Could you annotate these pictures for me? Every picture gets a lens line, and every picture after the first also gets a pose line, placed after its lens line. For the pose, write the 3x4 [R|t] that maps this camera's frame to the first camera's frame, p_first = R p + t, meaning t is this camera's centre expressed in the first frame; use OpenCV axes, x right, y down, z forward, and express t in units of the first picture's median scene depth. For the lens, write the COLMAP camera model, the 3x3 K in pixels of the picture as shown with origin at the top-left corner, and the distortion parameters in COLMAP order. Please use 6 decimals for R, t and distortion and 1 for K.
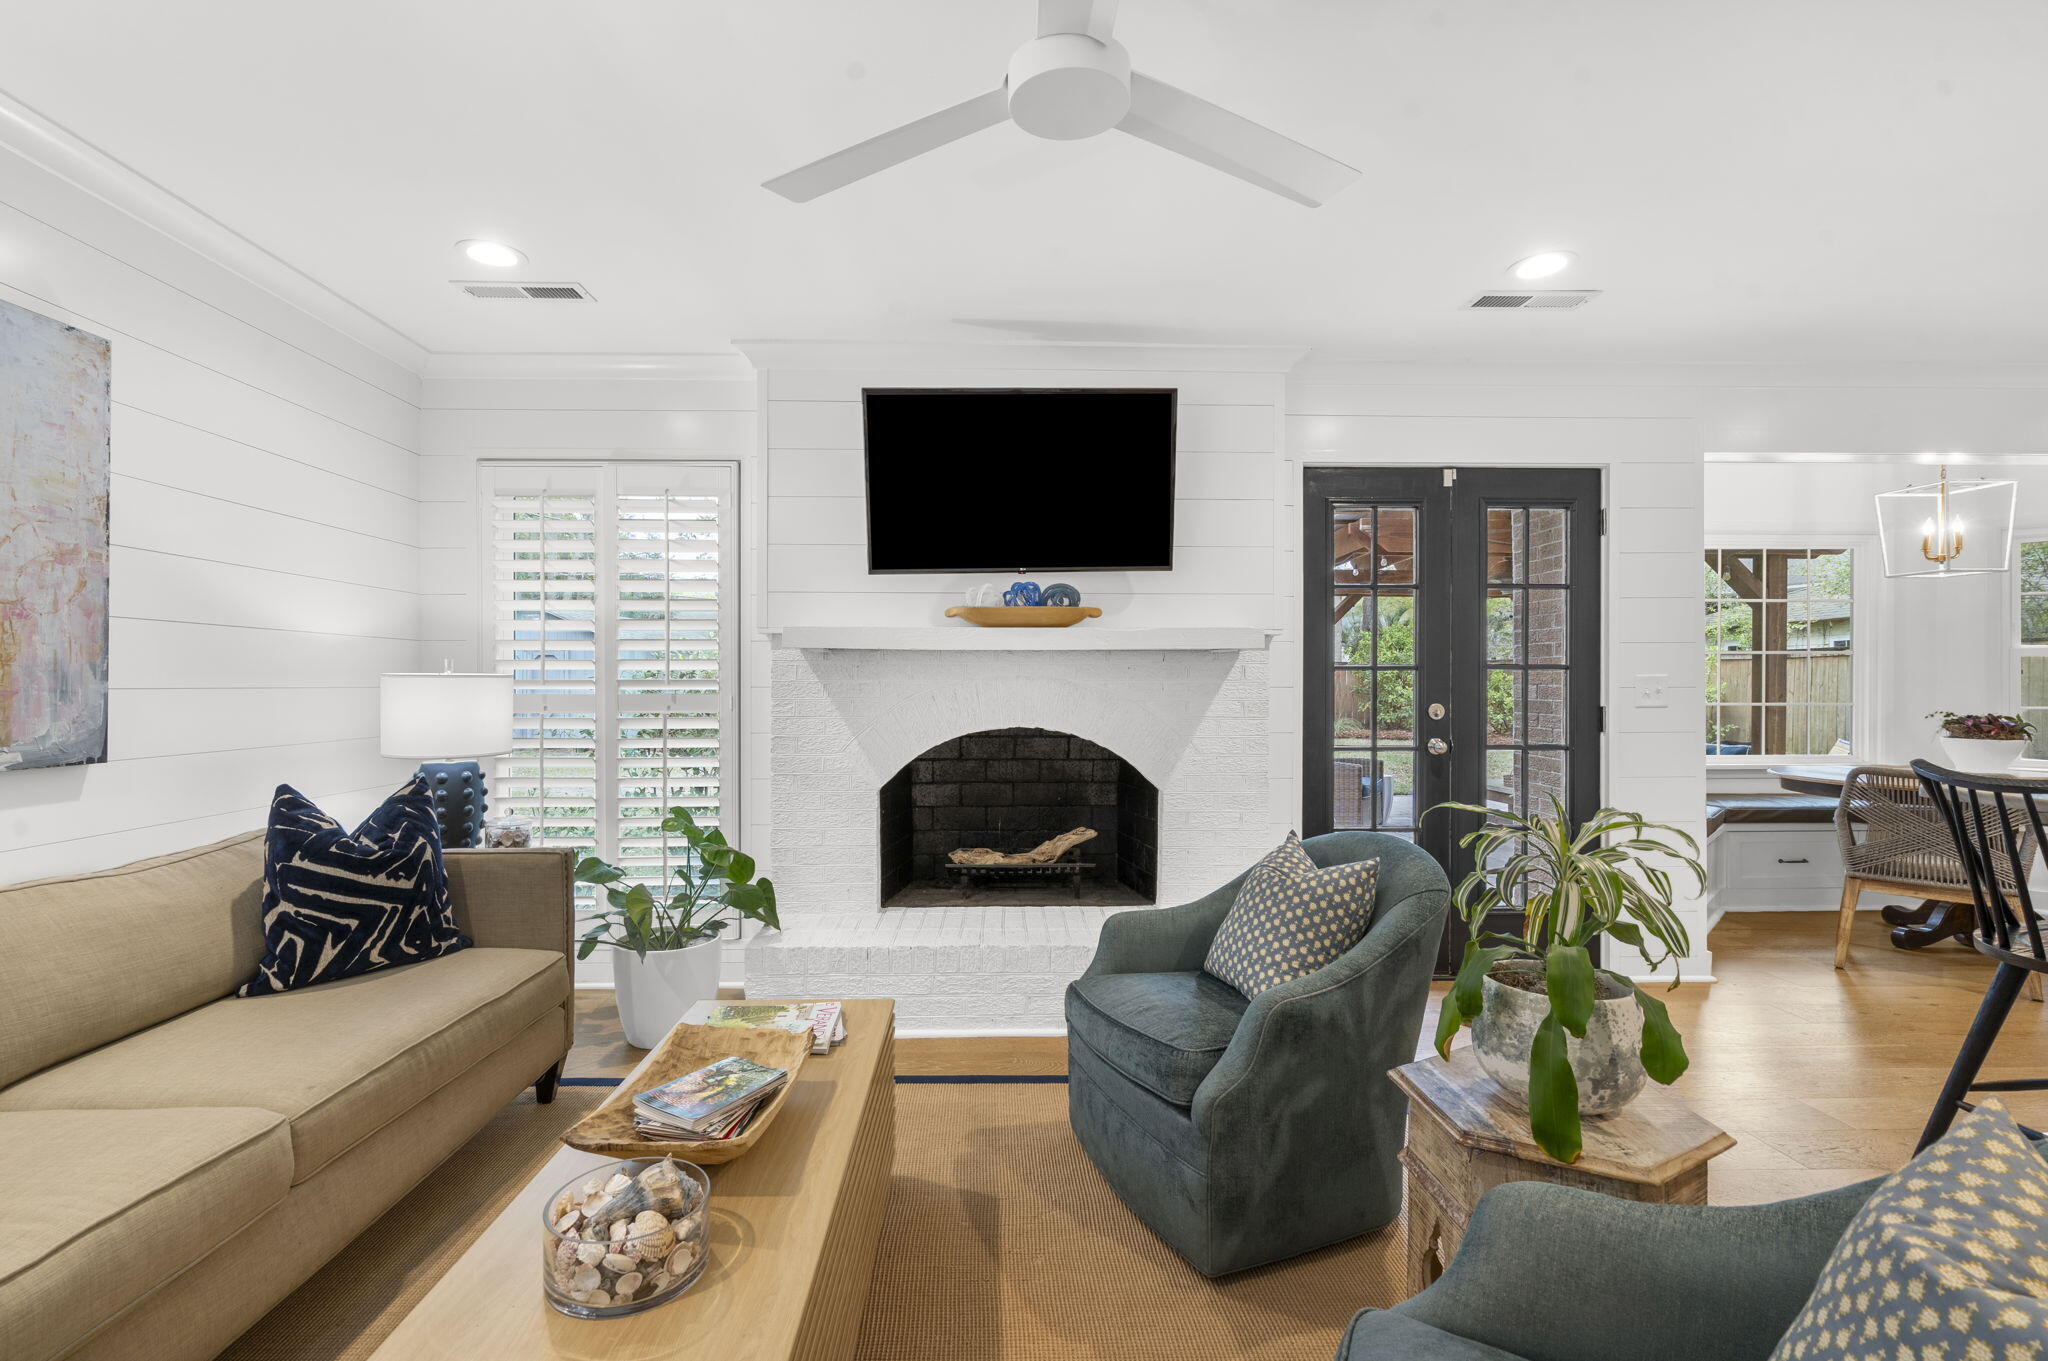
lens RADIAL K [[935.4, 0, 1014.2], [0, 935.4, 681.6], [0, 0, 1]] dist [-0.018085, 0.012685]
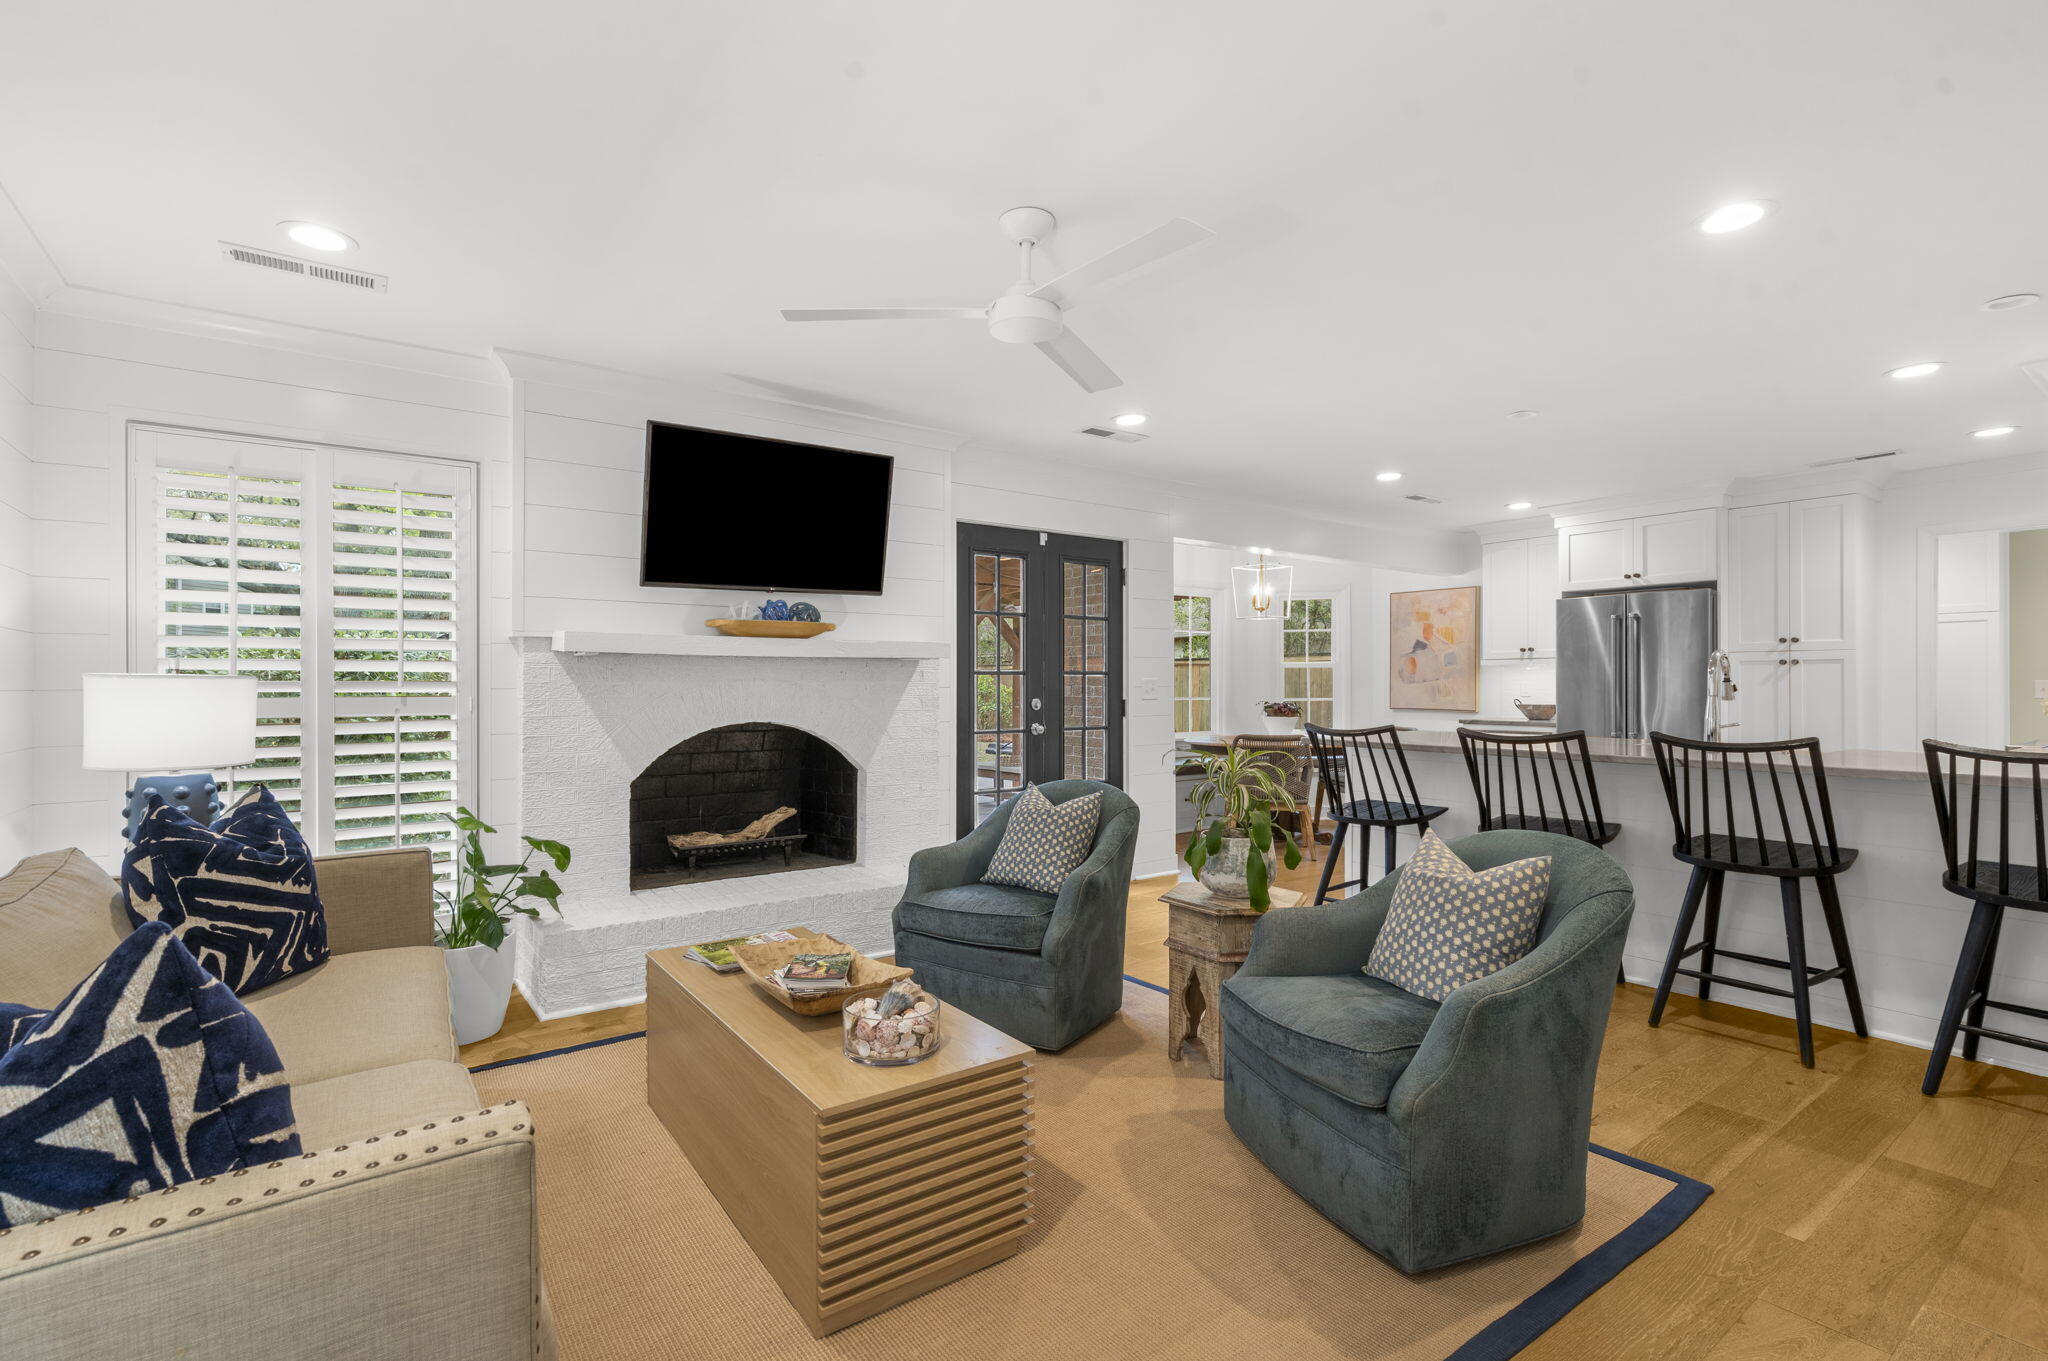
lens RADIAL K [[935.4, 0, 1014.2], [0, 935.4, 681.6], [0, 0, 1]] dist [-0.018085, 0.012685]
pose [[0.822273, 0.000491, 0.569093, -0.412325], [0.001974, 0.999991, -0.003714, 0.003208], [-0.569090, 0.004178, 0.822265, -0.155753]]
